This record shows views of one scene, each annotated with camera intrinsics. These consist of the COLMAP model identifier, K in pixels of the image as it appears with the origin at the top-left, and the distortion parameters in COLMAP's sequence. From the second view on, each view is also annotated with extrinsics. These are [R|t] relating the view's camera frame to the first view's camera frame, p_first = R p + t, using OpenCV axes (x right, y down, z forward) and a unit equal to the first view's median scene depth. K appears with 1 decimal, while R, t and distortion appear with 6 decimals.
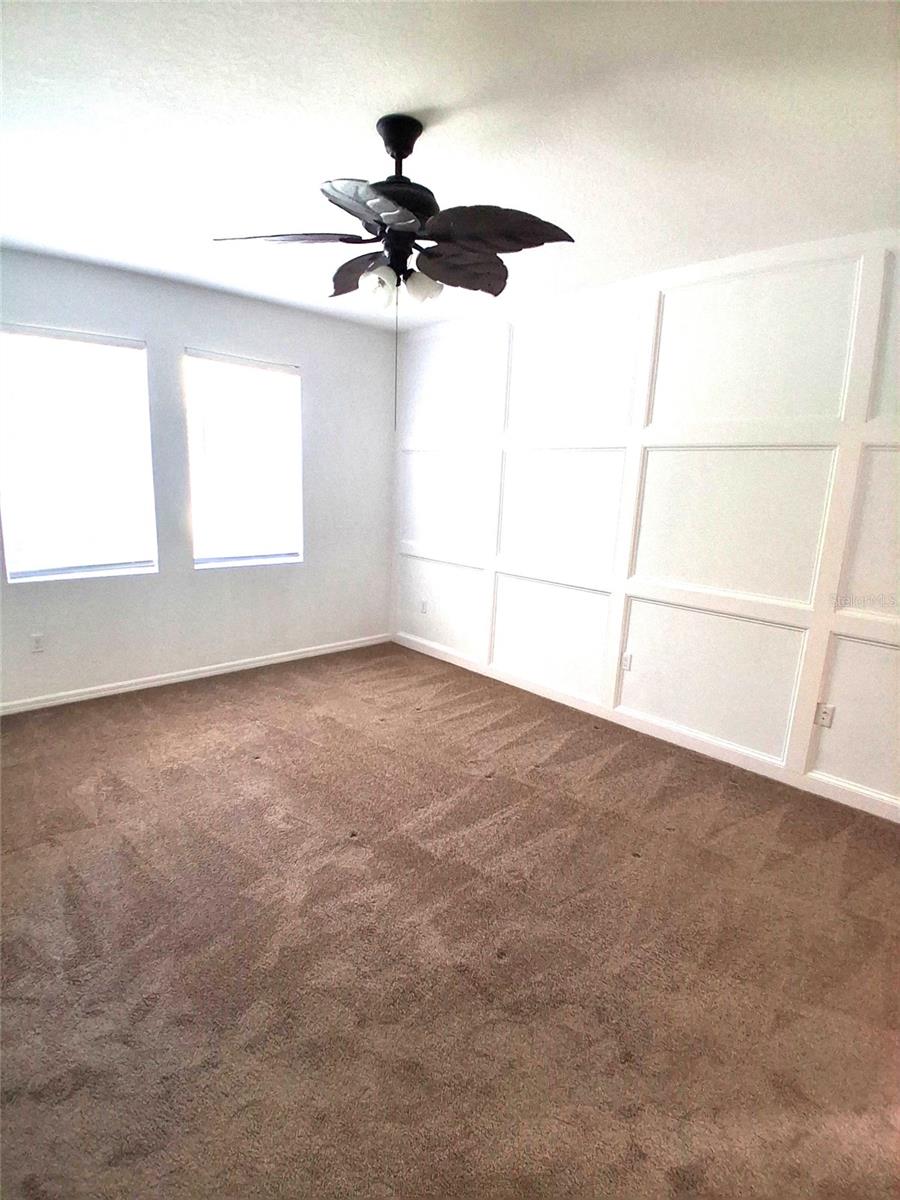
lens RADIAL K [[600.0, 0, 440.1], [0, 600.0, 597.3], [0, 0, 1]] dist [-0.024885, -0.003662]
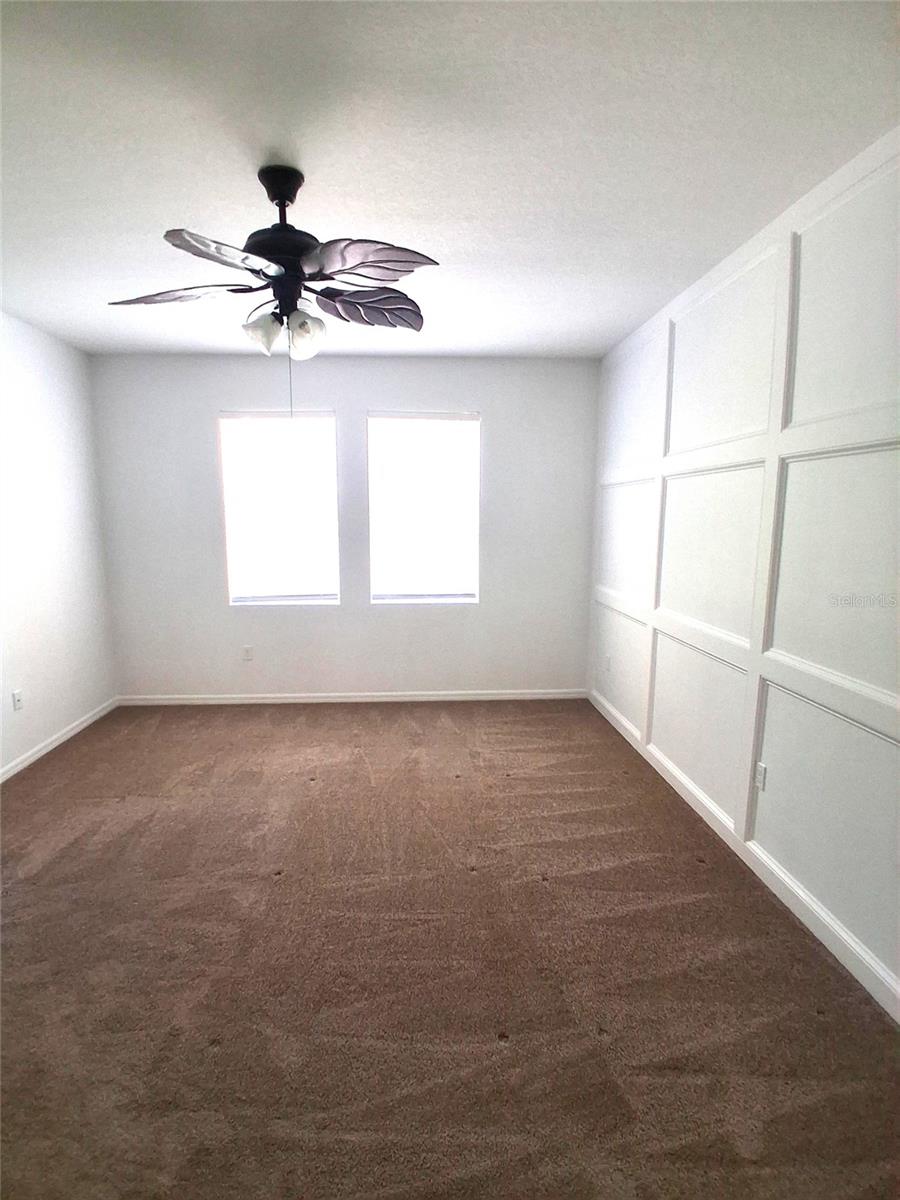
lens RADIAL K [[600.0, 0, 443.4], [0, 600.0, 602.7], [0, 0, 1]] dist [-0.024885, -0.003662]
pose [[0.766944, 0.055262, -0.639330, 0.452624], [-0.093411, 0.995287, -0.026026, -0.035939], [0.634878, 0.079680, 0.768492, 0.245704]]
